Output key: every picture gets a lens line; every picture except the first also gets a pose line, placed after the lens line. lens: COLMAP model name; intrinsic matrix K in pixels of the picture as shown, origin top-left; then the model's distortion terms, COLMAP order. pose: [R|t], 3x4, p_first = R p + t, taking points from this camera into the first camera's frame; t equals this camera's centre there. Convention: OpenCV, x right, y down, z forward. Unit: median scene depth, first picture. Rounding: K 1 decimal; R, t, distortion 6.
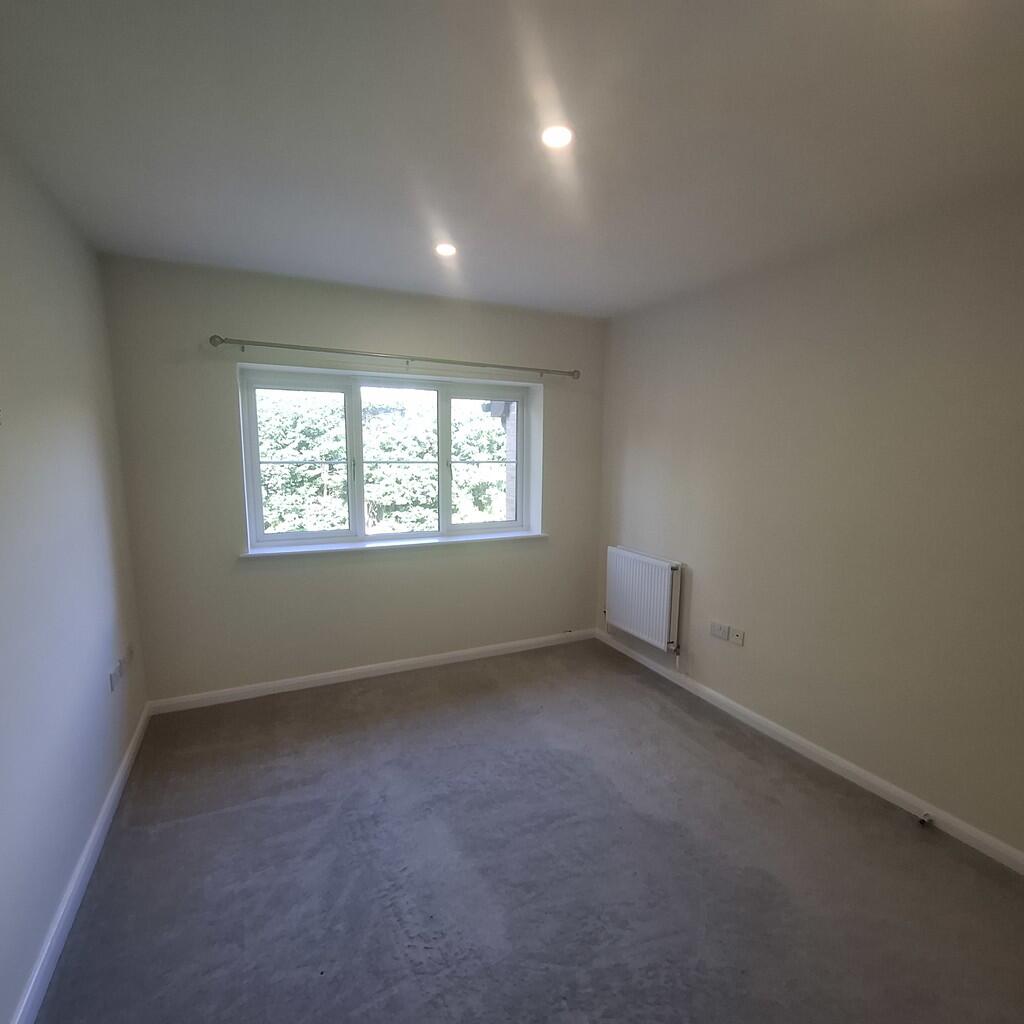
lens RADIAL K [[536.7, 0, 513.4], [0, 536.7, 530.4], [0, 0, 1]] dist [-0.030289, 0.000340]
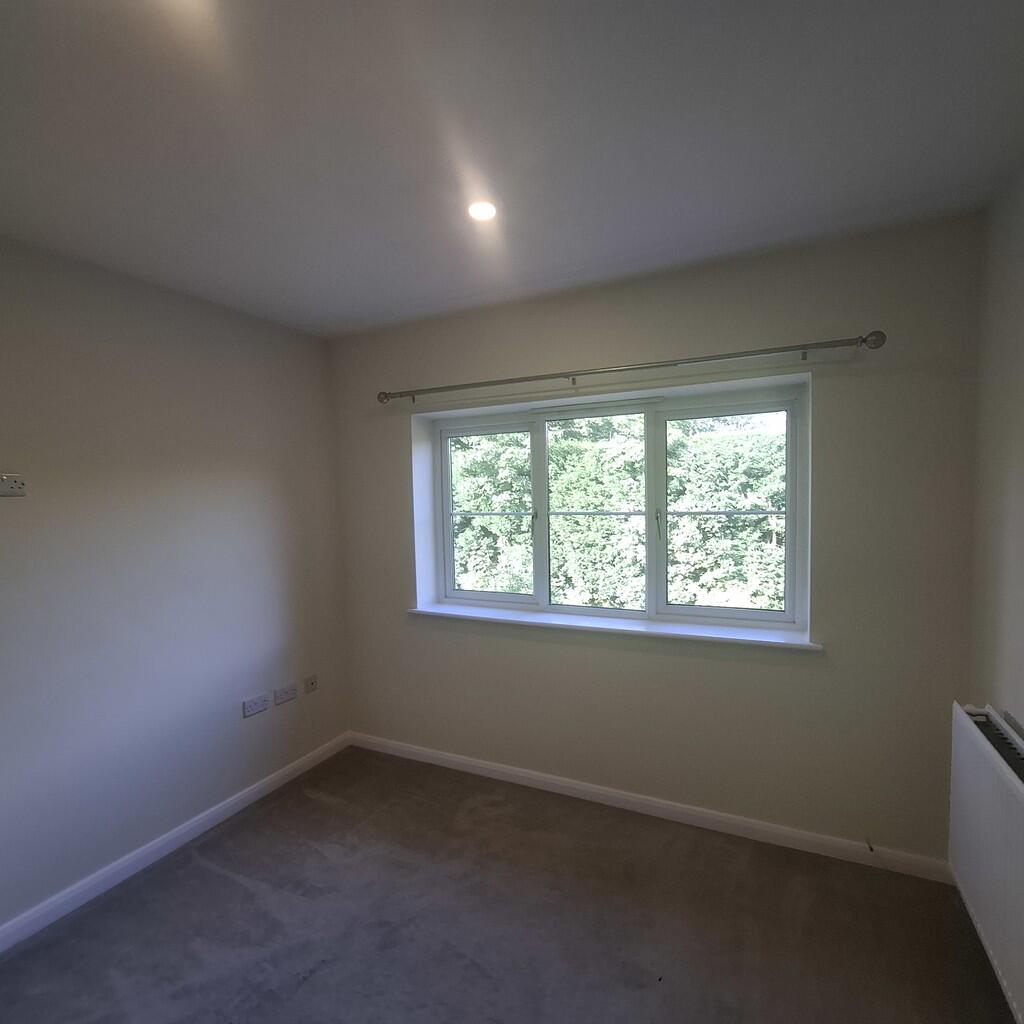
lens RADIAL K [[531.5, 0, 513.6], [0, 531.5, 534.7], [0, 0, 1]] dist [-0.001843, 0.000174]
pose [[0.617912, 0.033721, -0.785524, 0.087758], [-0.086433, 0.995938, -0.025237, -0.019612], [0.781482, 0.083489, 0.618317, 0.128657]]
